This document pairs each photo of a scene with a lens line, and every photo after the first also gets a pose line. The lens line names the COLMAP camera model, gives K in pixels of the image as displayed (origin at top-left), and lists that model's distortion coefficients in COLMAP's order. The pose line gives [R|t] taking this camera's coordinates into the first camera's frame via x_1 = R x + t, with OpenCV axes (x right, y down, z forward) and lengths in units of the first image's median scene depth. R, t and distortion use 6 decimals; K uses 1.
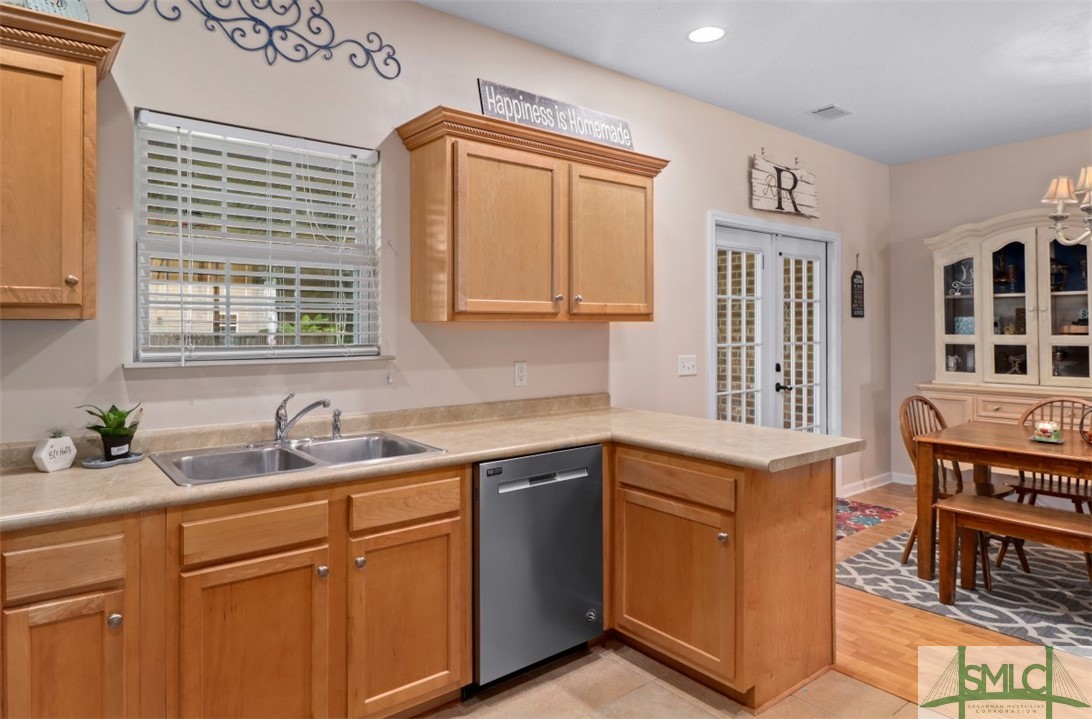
lens RADIAL K [[633.2, 0, 539.1], [0, 633.2, 326.8], [0, 0, 1]] dist [0.004185, -0.010625]
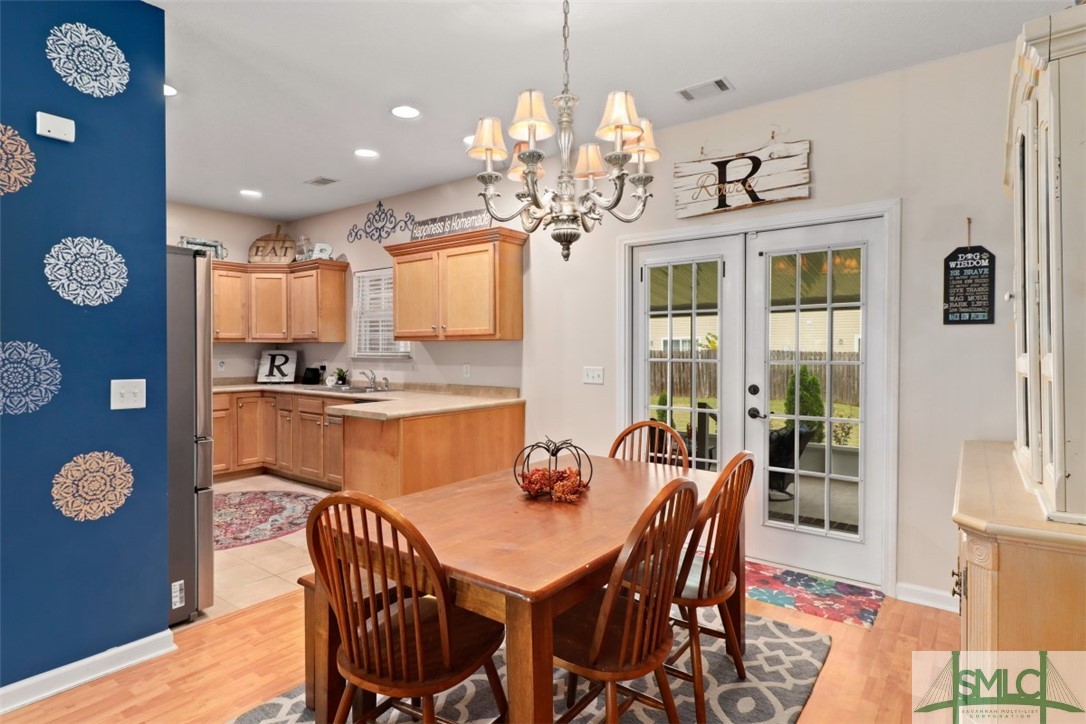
lens RADIAL K [[565.0, 0, 536.5], [0, 565.0, 358.1], [0, 0, 1]] dist [-0.002725, -0.000325]
pose [[0.262793, 0.016930, -0.964704, 1.063688], [0.000169, 0.999845, 0.017593, 0.009241], [0.964852, -0.004786, 0.262750, 0.540277]]
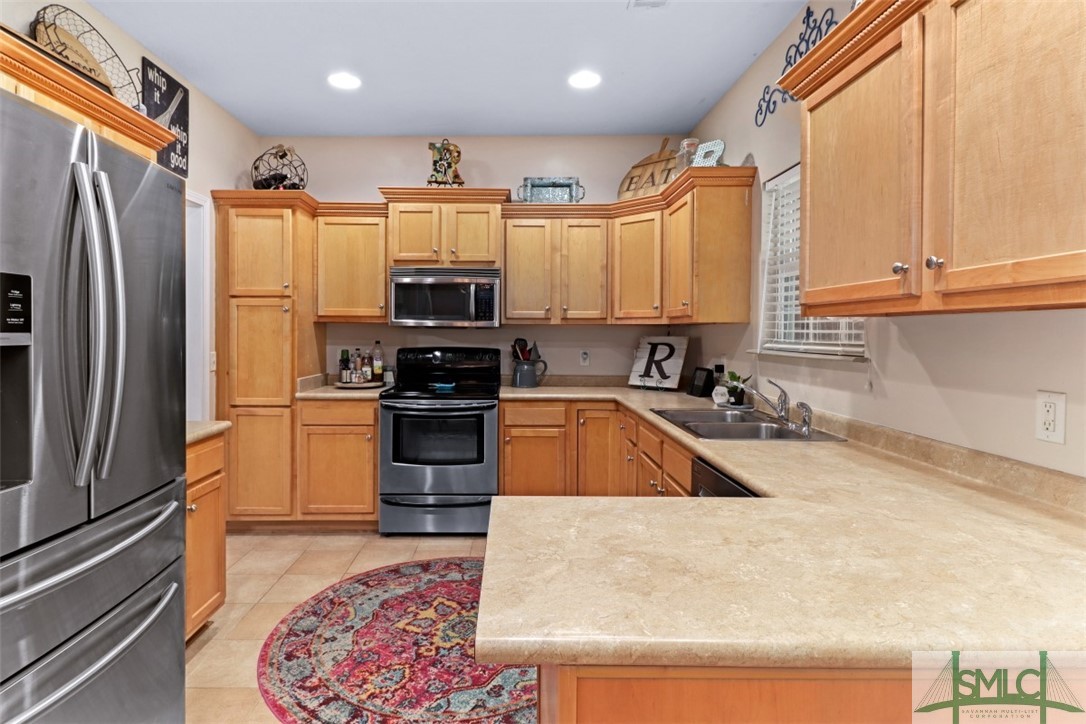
lens RADIAL K [[567.1, 0, 490.5], [0, 567.1, 338.2], [0, 0, 1]] dist [0.001353, 0.000175]
pose [[-0.637960, 0.008361, -0.770024, 0.401770], [-0.002739, 0.999910, 0.013126, 0.006034], [0.770064, 0.010483, -0.637880, 0.650286]]
